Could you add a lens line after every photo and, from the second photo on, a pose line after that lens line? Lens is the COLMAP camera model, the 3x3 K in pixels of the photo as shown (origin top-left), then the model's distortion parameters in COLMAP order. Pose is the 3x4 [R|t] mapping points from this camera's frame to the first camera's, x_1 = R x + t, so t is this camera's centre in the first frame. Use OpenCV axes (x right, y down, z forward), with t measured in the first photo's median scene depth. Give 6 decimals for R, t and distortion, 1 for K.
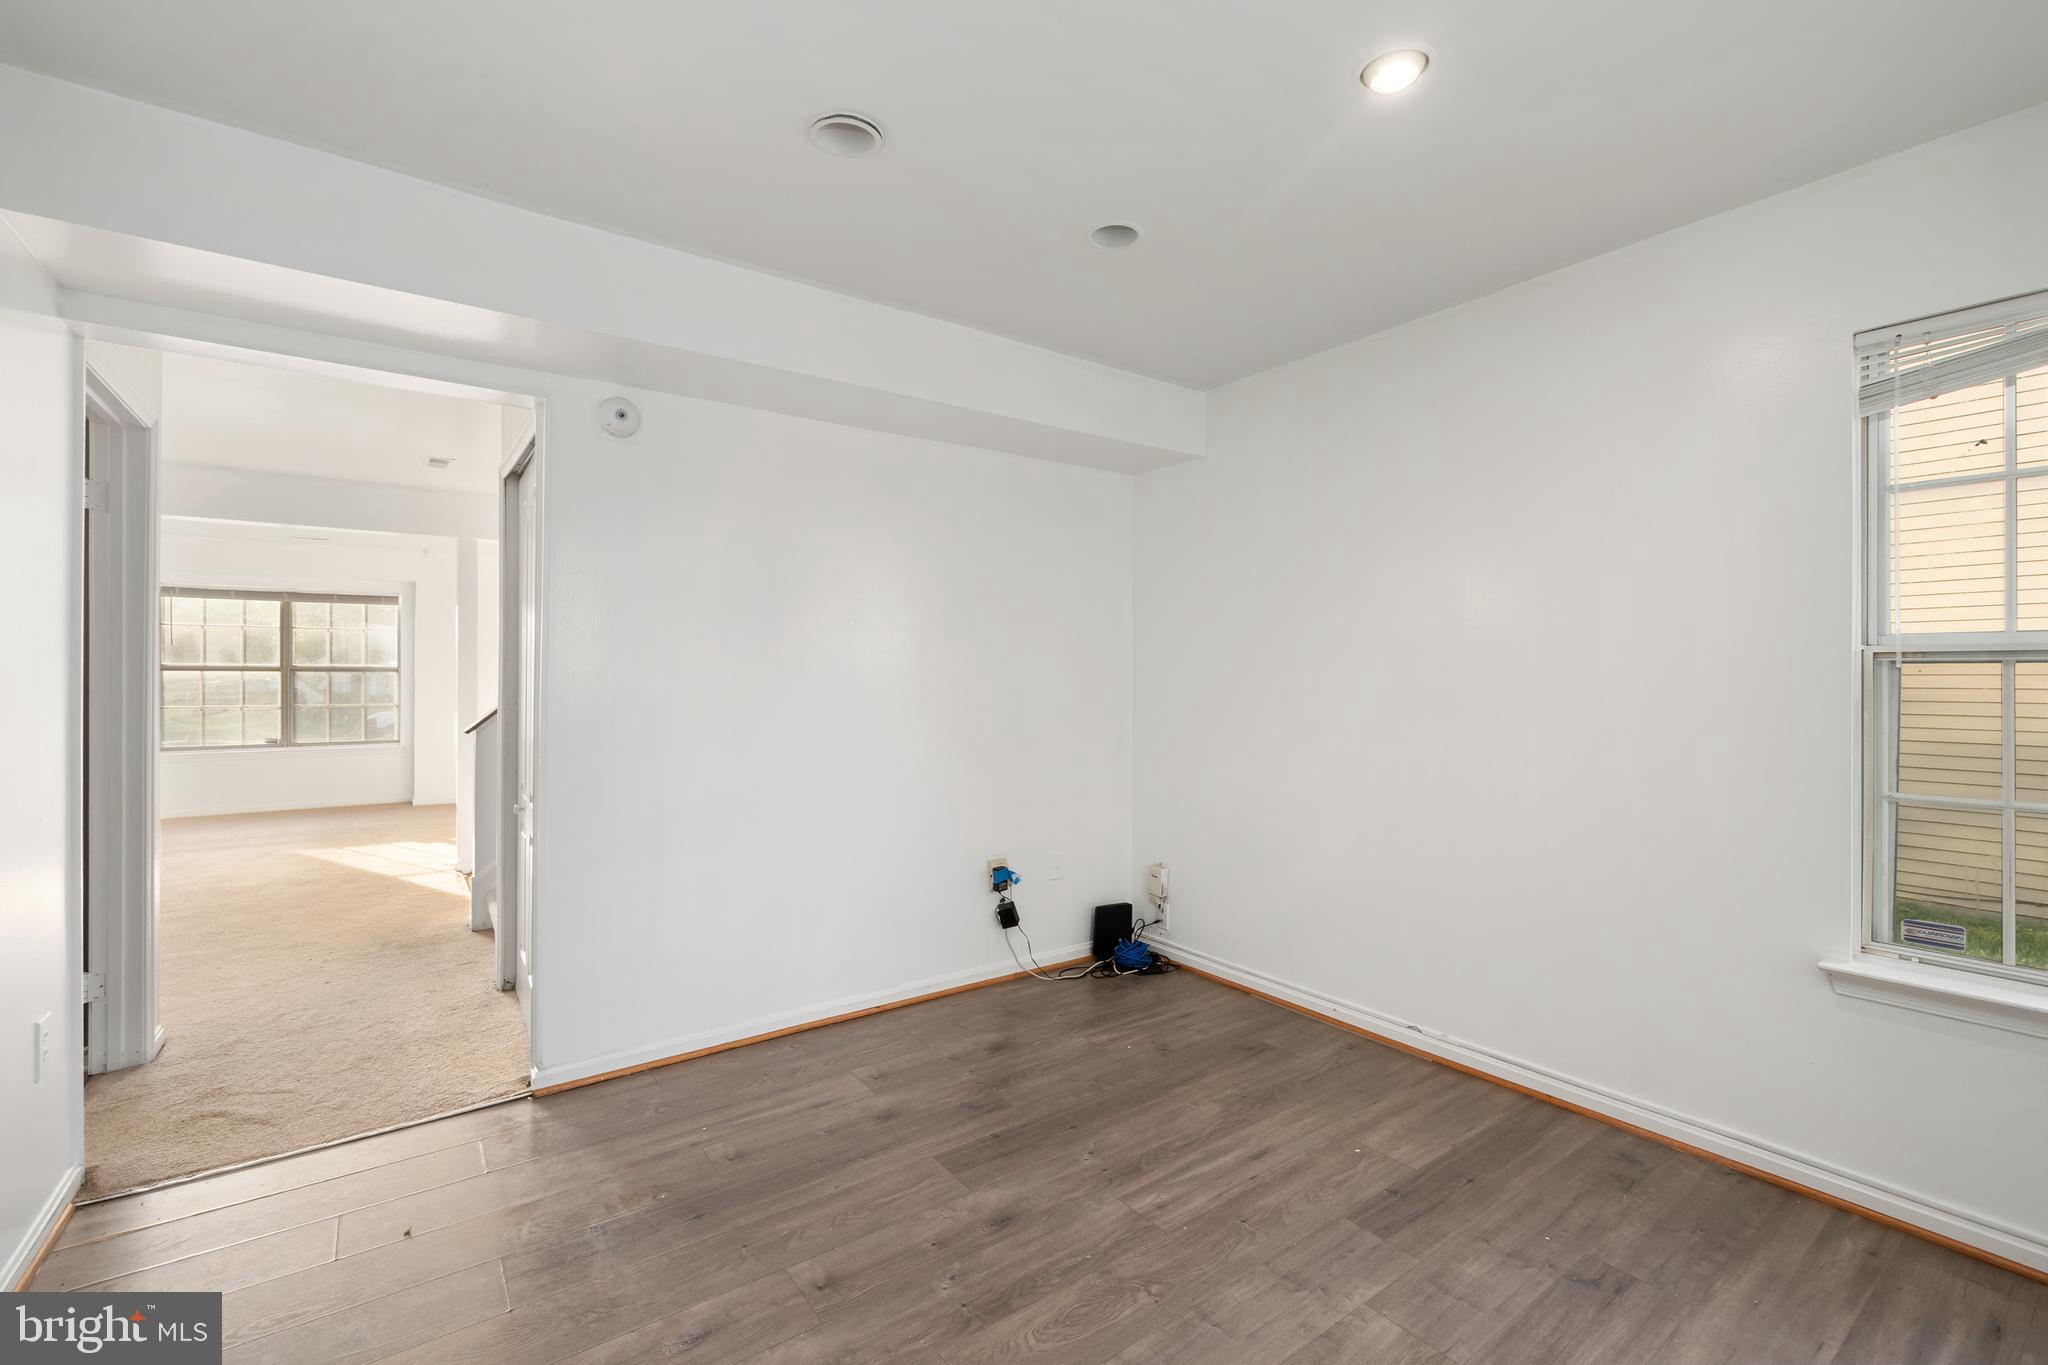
lens RADIAL K [[892.3, 0, 1016.2], [0, 892.3, 662.2], [0, 0, 1]] dist [0.001024, 0.000269]
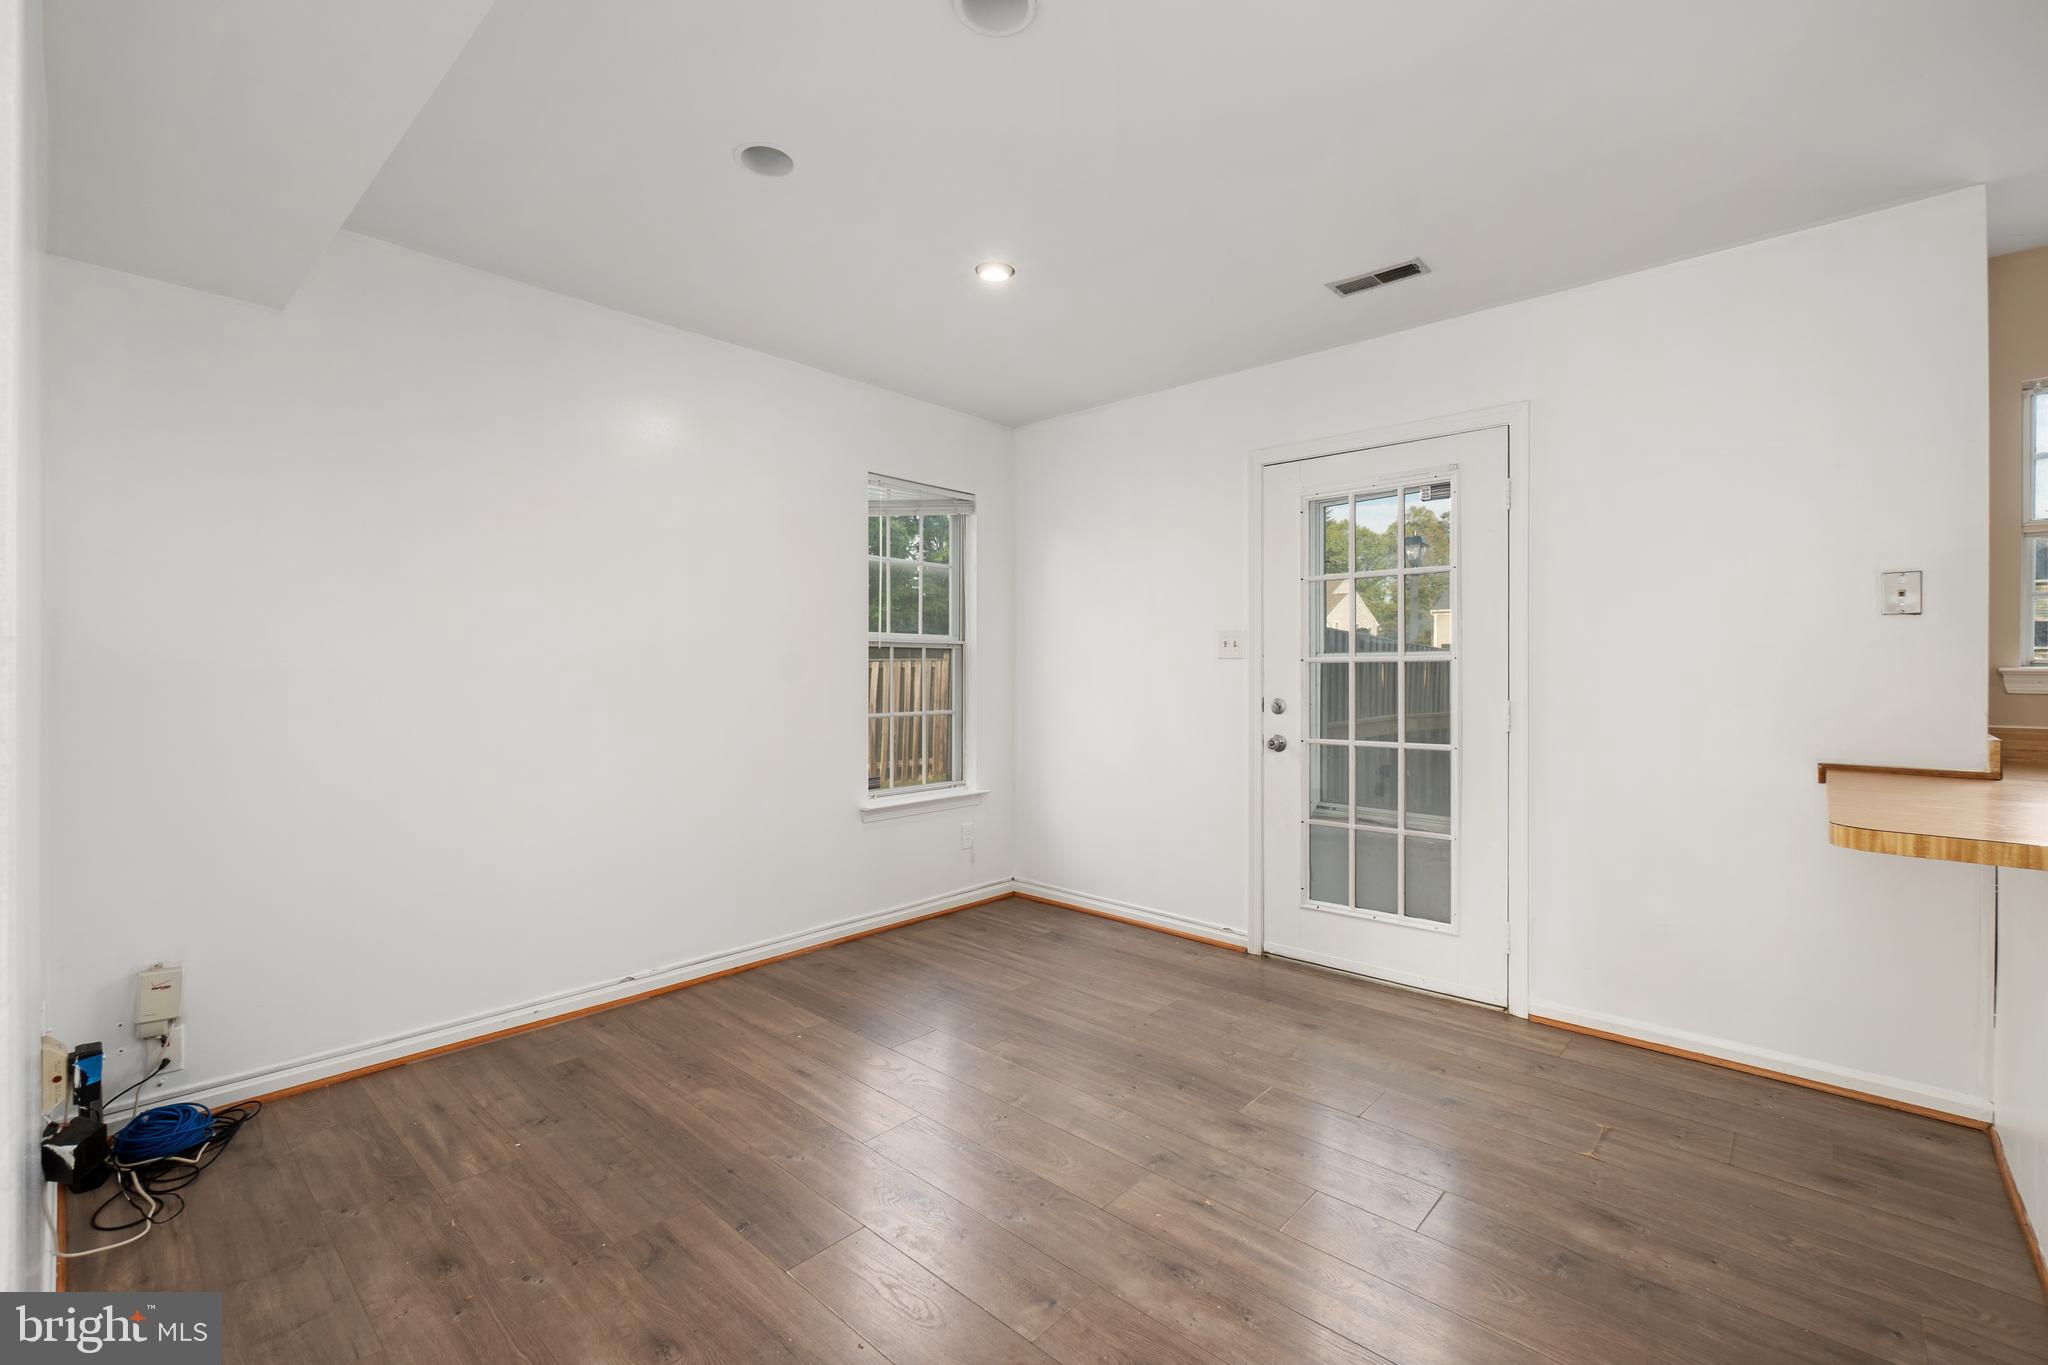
lens RADIAL K [[884.2, 0, 1022.4], [0, 884.2, 668.4], [0, 0, 1]] dist [-0.002281, -0.000064]
pose [[-0.209858, -0.001439, 0.977731, -0.615859], [-0.017519, 0.999844, -0.002289, 0.030423], [-0.977575, -0.017609, -0.209851, 0.691863]]
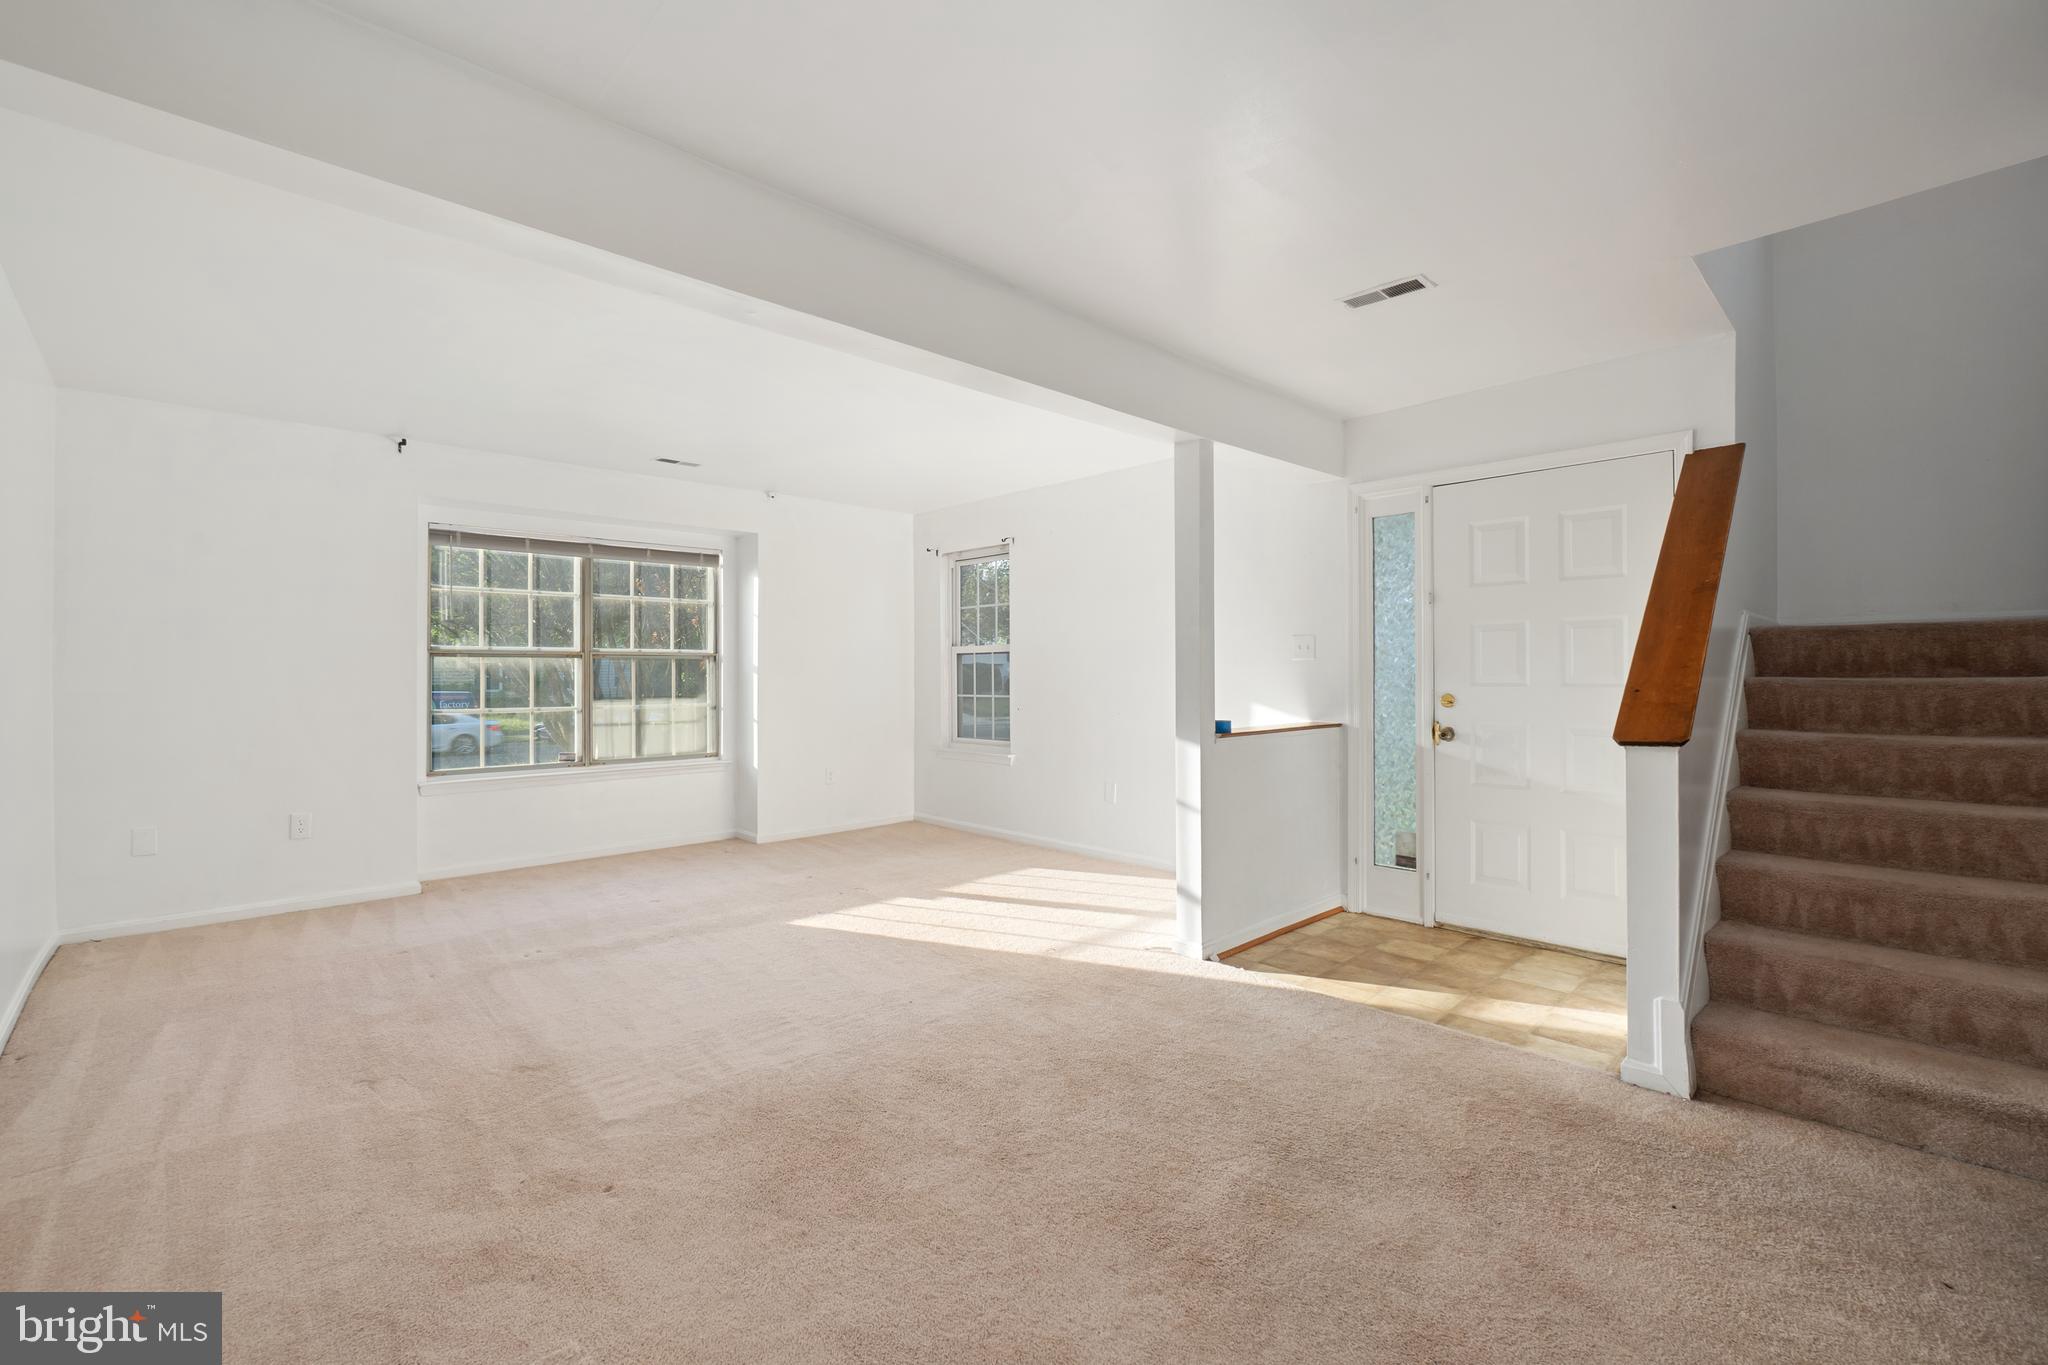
lens RADIAL K [[882.9, 0, 1021.5], [0, 882.9, 675.0], [0, 0, 1]] dist [-0.002200, -0.000028]
pose [[0.988273, -0.006784, 0.152545, -1.527360], [0.004166, 0.999839, 0.017478, 0.033080], [-0.152639, -0.016637, 0.988142, 0.691788]]
